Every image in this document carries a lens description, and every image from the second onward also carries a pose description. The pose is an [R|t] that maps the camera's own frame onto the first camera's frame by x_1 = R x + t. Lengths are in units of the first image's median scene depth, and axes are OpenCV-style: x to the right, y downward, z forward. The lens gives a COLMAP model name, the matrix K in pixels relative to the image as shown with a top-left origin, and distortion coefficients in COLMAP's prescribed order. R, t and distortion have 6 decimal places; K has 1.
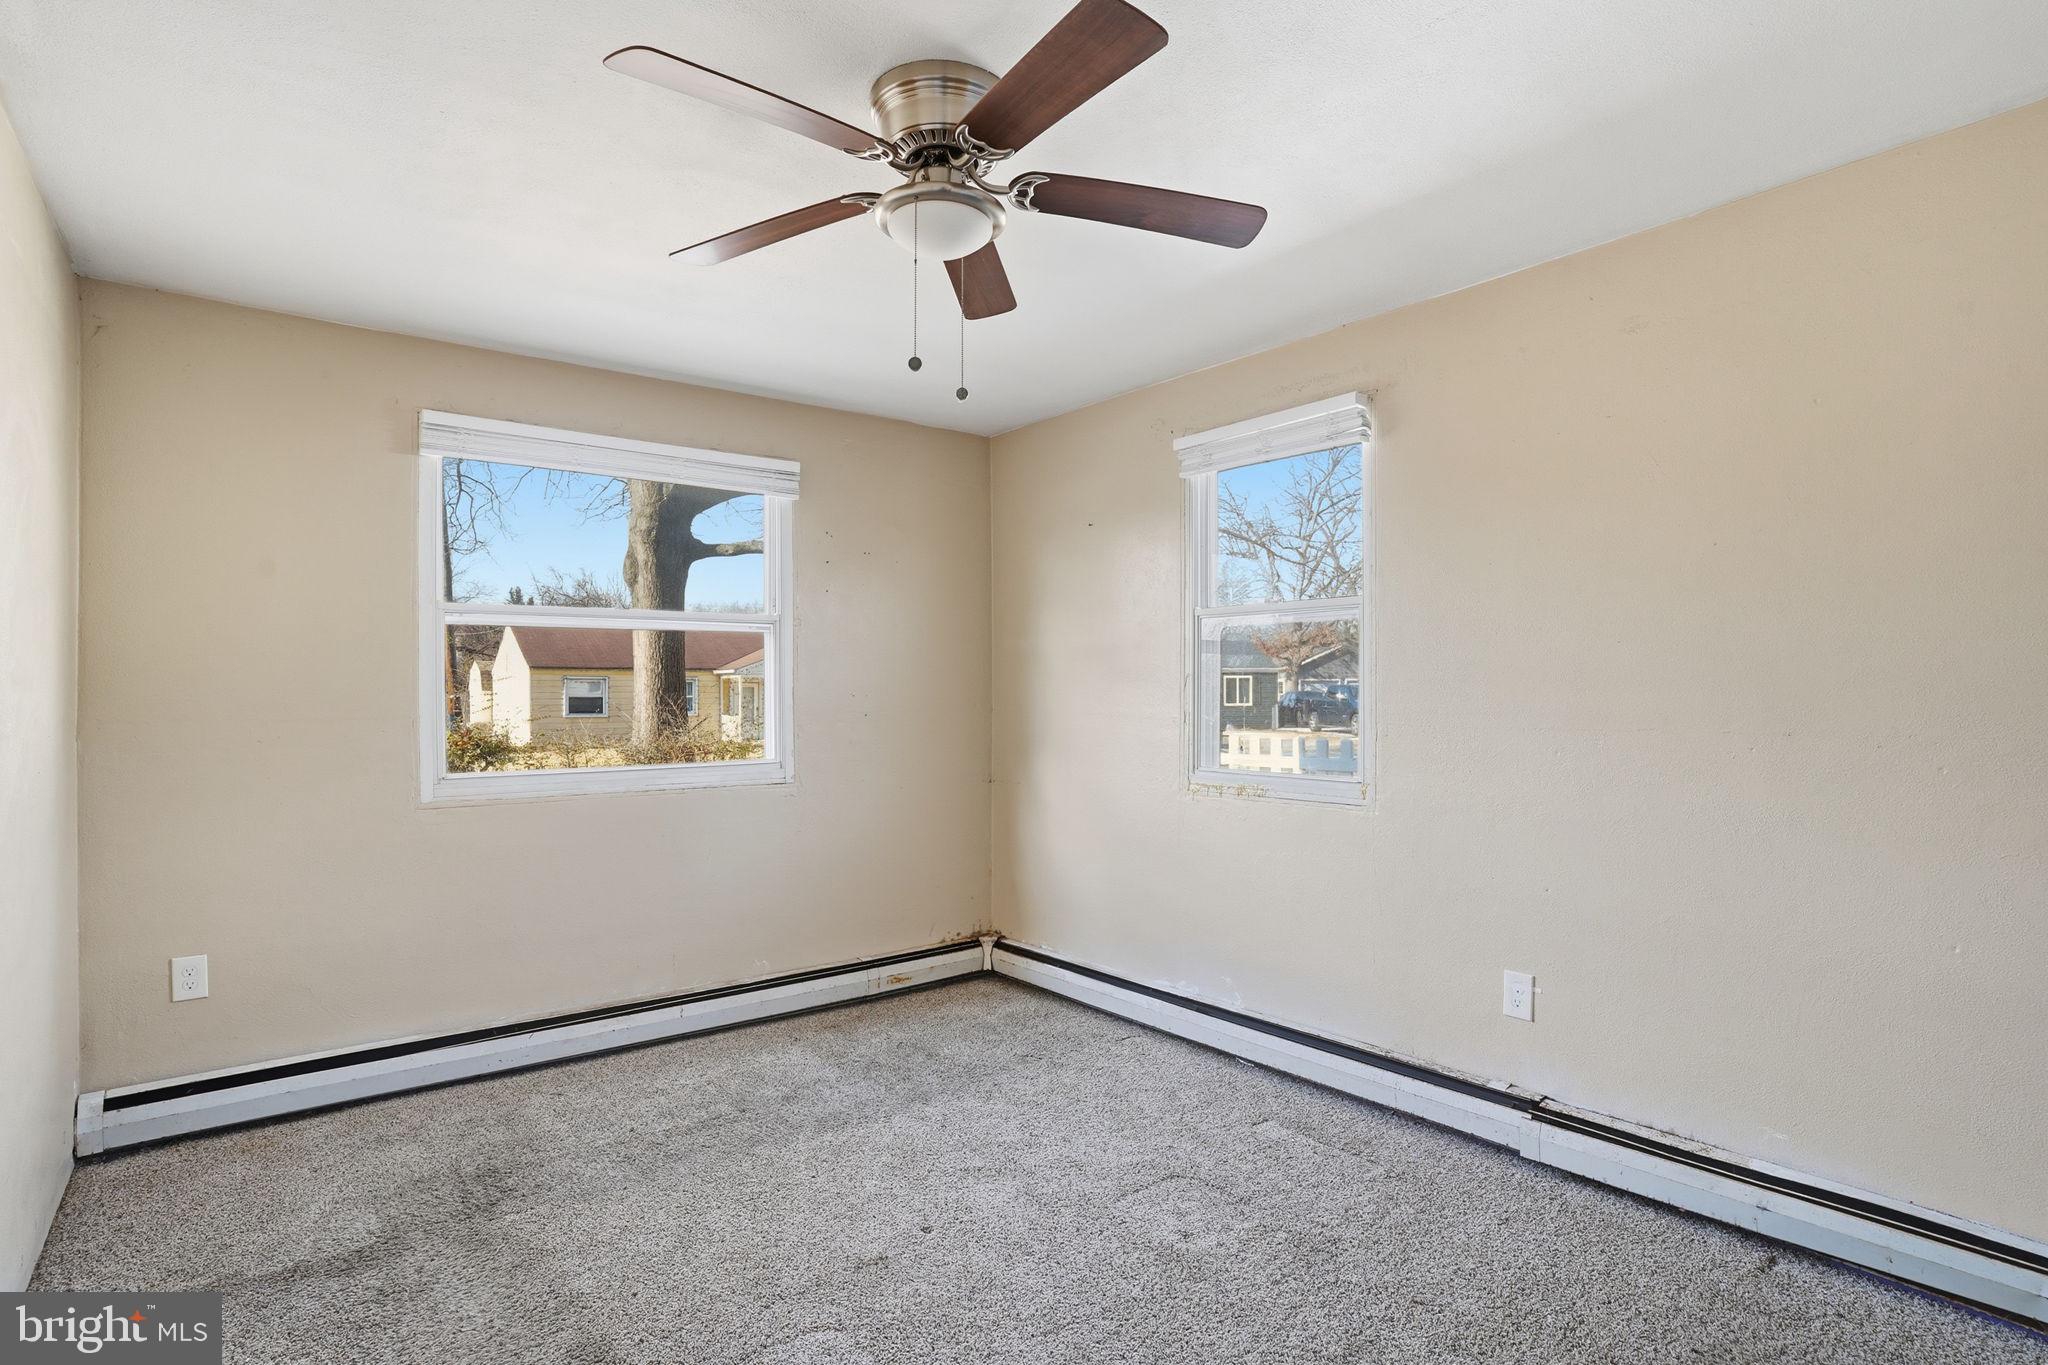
lens RADIAL K [[1014.1, 0, 1020.0], [0, 1014.1, 678.5], [0, 0, 1]] dist [-0.076924, 0.035702]
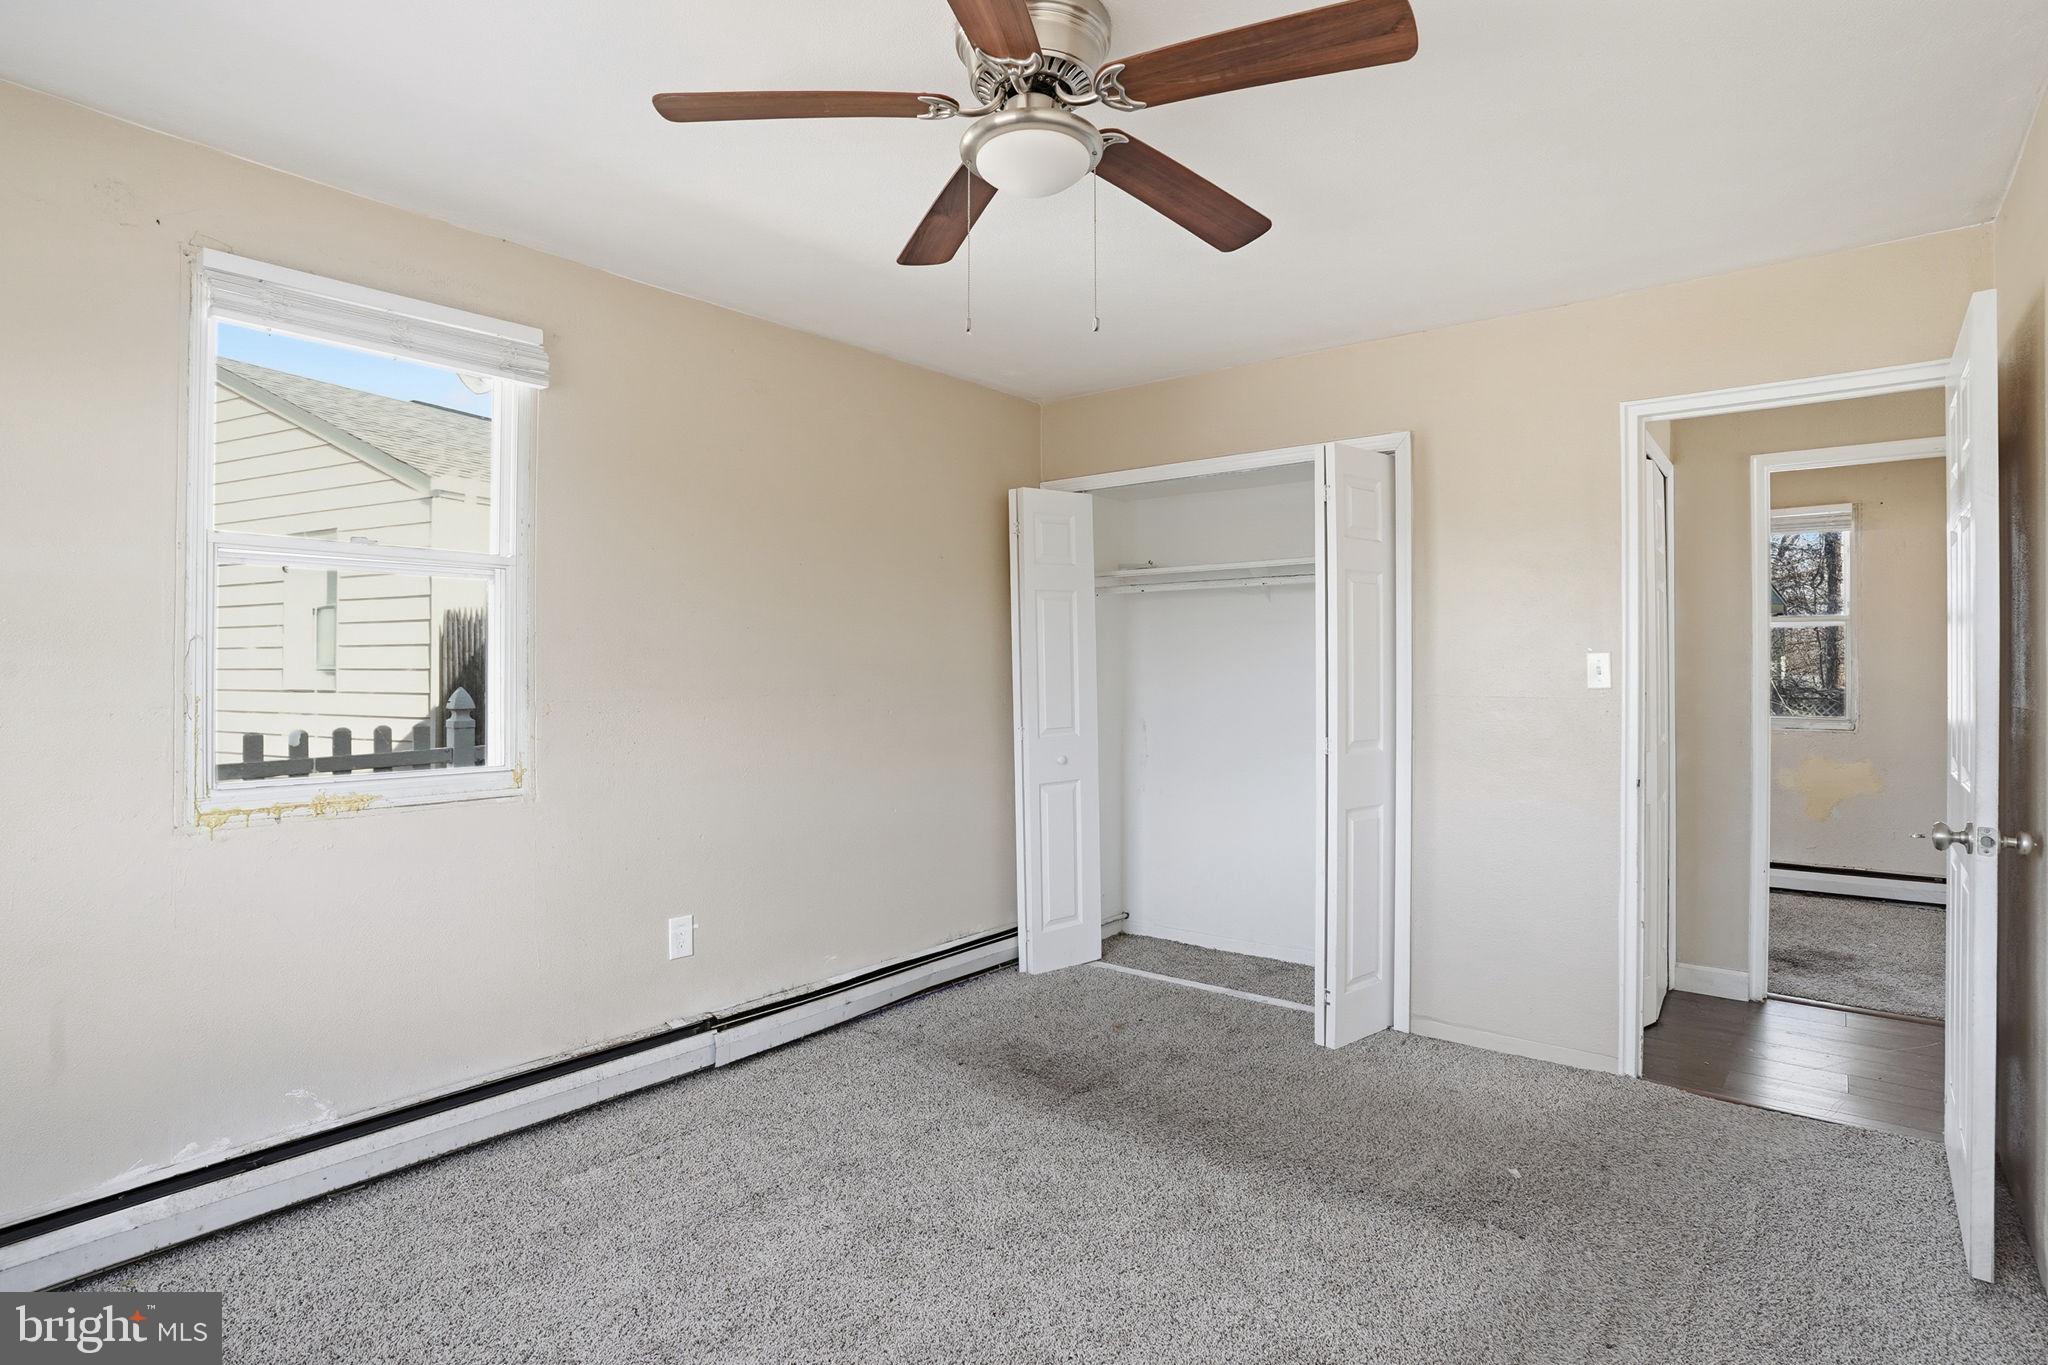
lens RADIAL K [[1014.1, 0, 1020.0], [0, 1014.1, 678.5], [0, 0, 1]] dist [-0.076924, 0.035702]
pose [[-0.216455, 0.000759, 0.976292, -0.666531], [-0.014741, 0.999883, -0.004046, 0.025296], [-0.976181, -0.015267, -0.216418, 0.850101]]
